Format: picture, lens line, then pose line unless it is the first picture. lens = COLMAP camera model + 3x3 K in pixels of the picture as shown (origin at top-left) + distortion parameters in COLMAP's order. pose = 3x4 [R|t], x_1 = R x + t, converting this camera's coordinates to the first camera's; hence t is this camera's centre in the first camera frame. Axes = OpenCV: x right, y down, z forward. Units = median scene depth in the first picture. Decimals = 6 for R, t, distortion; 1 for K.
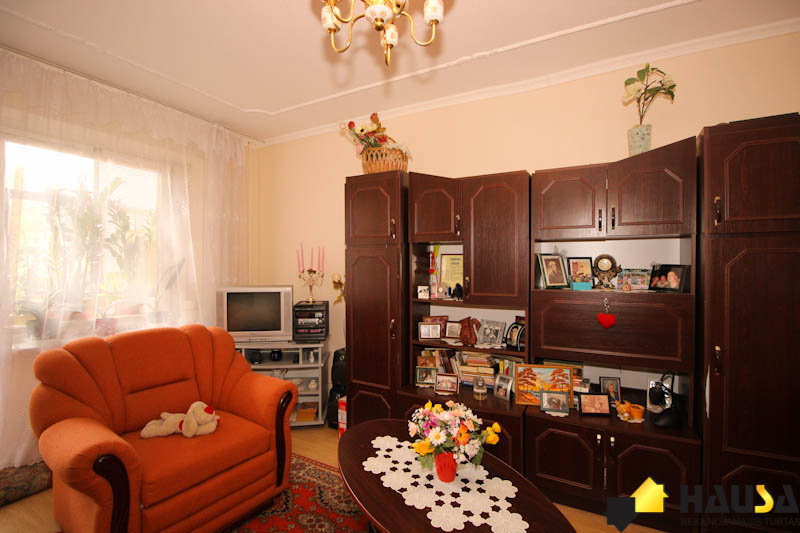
lens RADIAL K [[374.0, 0, 400.0], [0, 374.0, 266.5], [0, 0, 1]] dist [-0.000439, -0.012323]
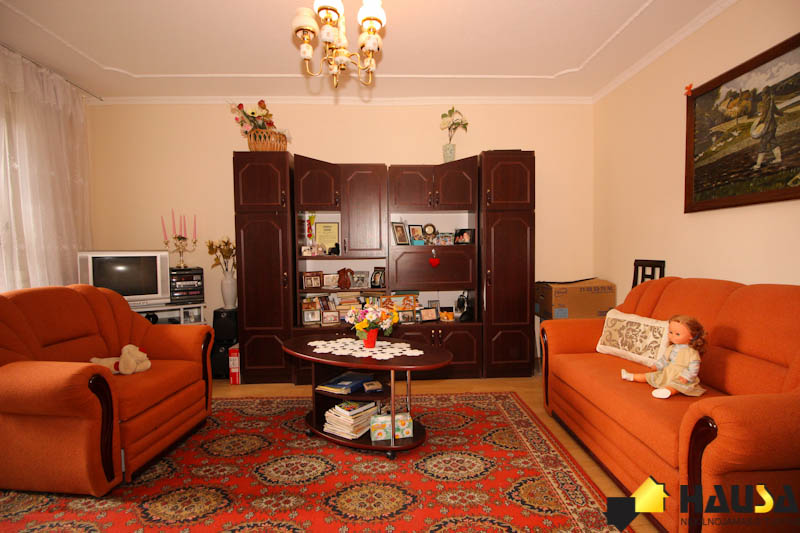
lens RADIAL K [[374.0, 0, 400.0], [0, 374.0, 266.5], [0, 0, 1]] dist [-0.000439, -0.012323]
pose [[0.862322, -0.026452, 0.505669, -0.351107], [0.010636, 0.999360, 0.034141, 0.091607], [-0.506249, -0.024062, 0.862052, -0.289498]]
